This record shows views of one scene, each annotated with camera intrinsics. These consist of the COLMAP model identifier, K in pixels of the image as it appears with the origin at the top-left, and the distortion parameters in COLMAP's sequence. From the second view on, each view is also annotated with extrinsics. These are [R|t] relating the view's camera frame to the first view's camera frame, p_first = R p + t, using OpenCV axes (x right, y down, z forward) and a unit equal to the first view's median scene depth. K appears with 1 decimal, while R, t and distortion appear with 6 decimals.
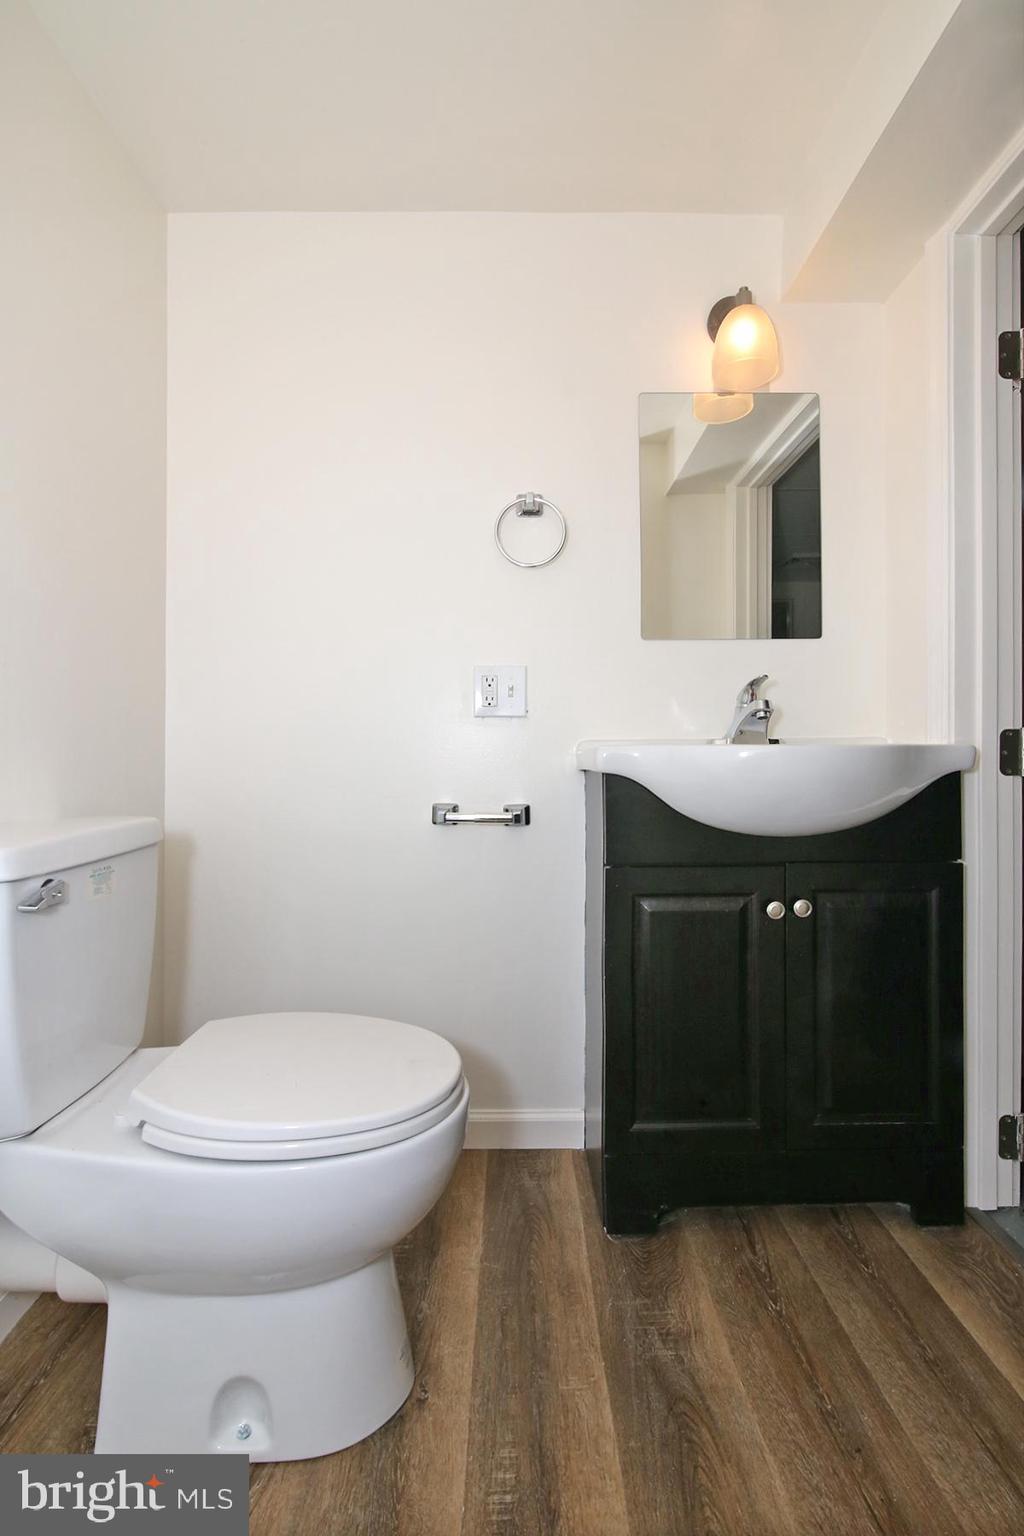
lens RADIAL K [[701.3, 0, 512.0], [0, 701.3, 768.0], [0, 0, 1]] dist [-0.002249, -0.000271]
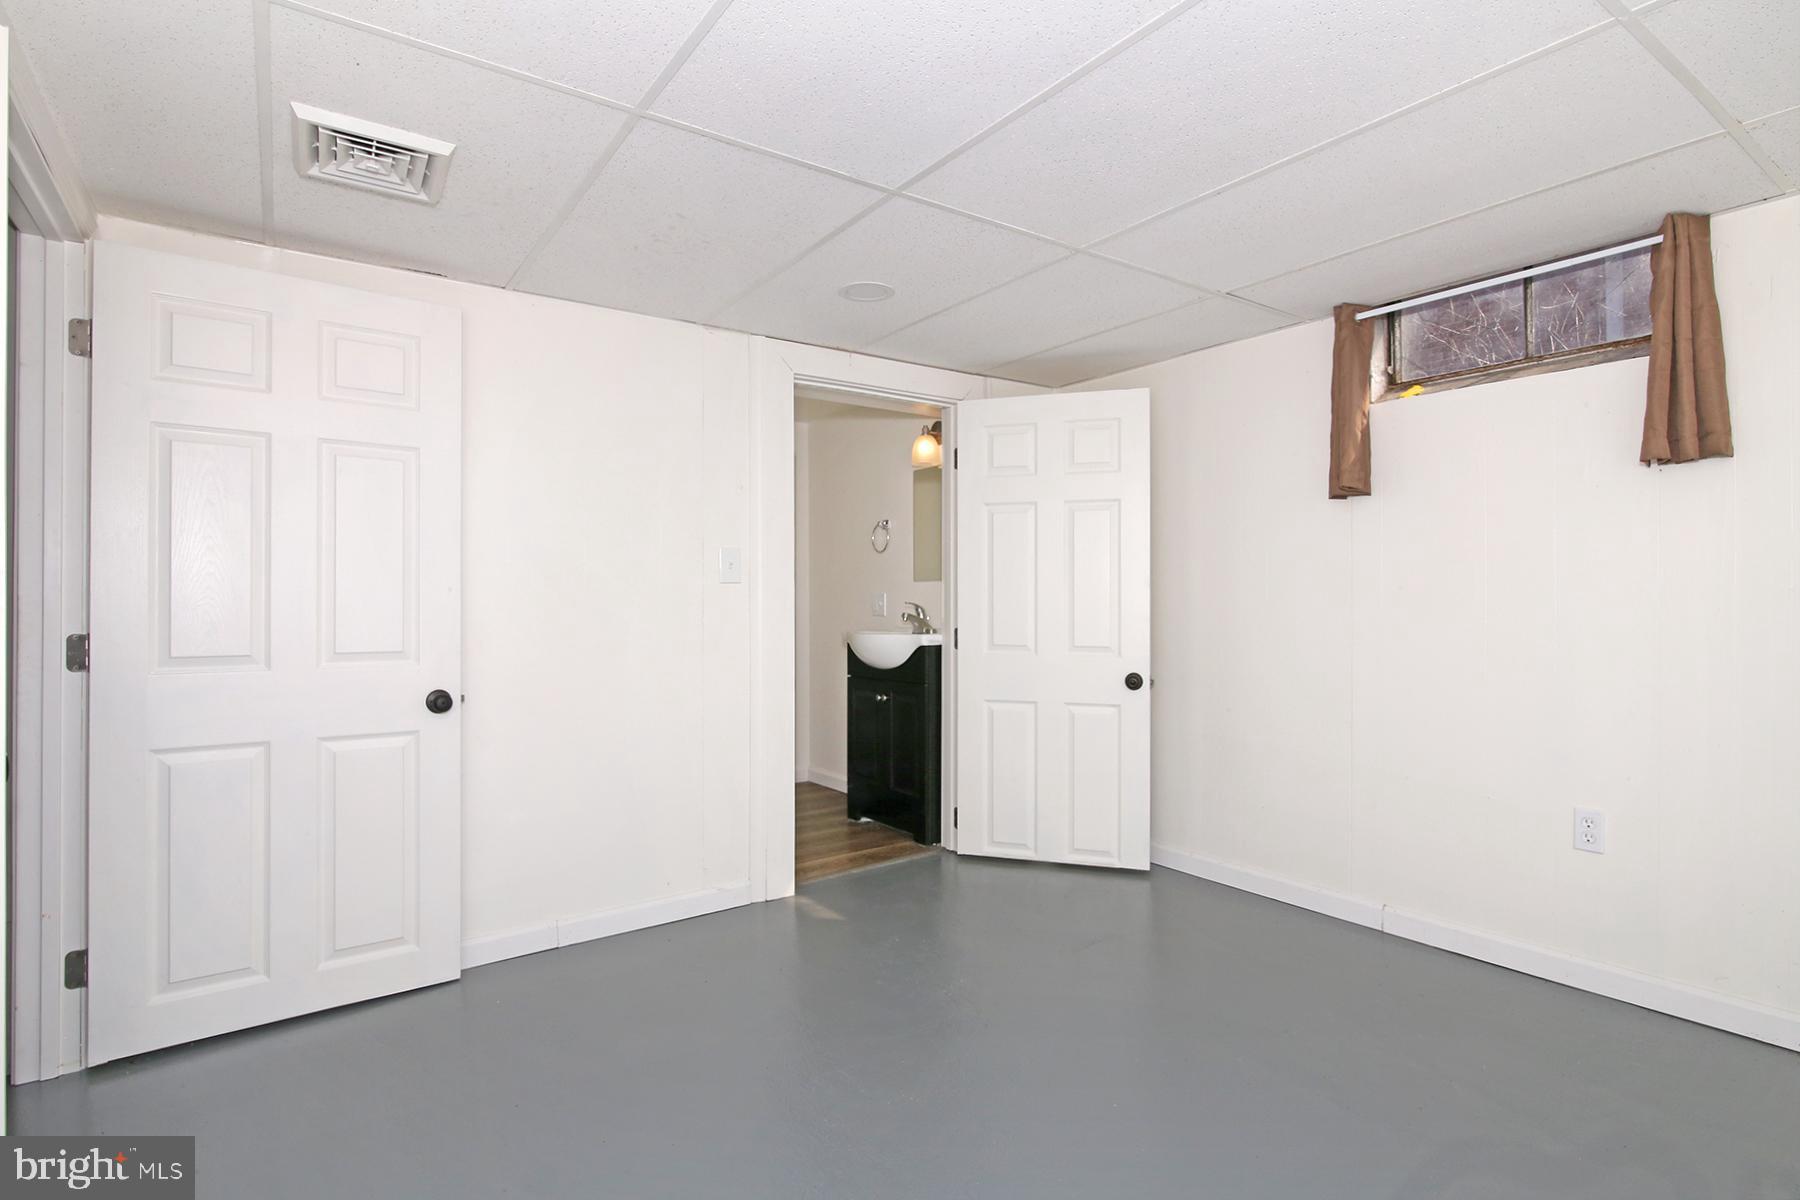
lens RADIAL K [[902.1, 0, 900.0], [0, 902.1, 600.0], [0, 0, 1]] dist [0.000024, -0.000003]
pose [[0.565211, 0.001870, -0.824944, 3.001365], [-0.011701, 0.999915, -0.005750, -0.127139], [0.824864, 0.012903, 0.565185, -0.743355]]
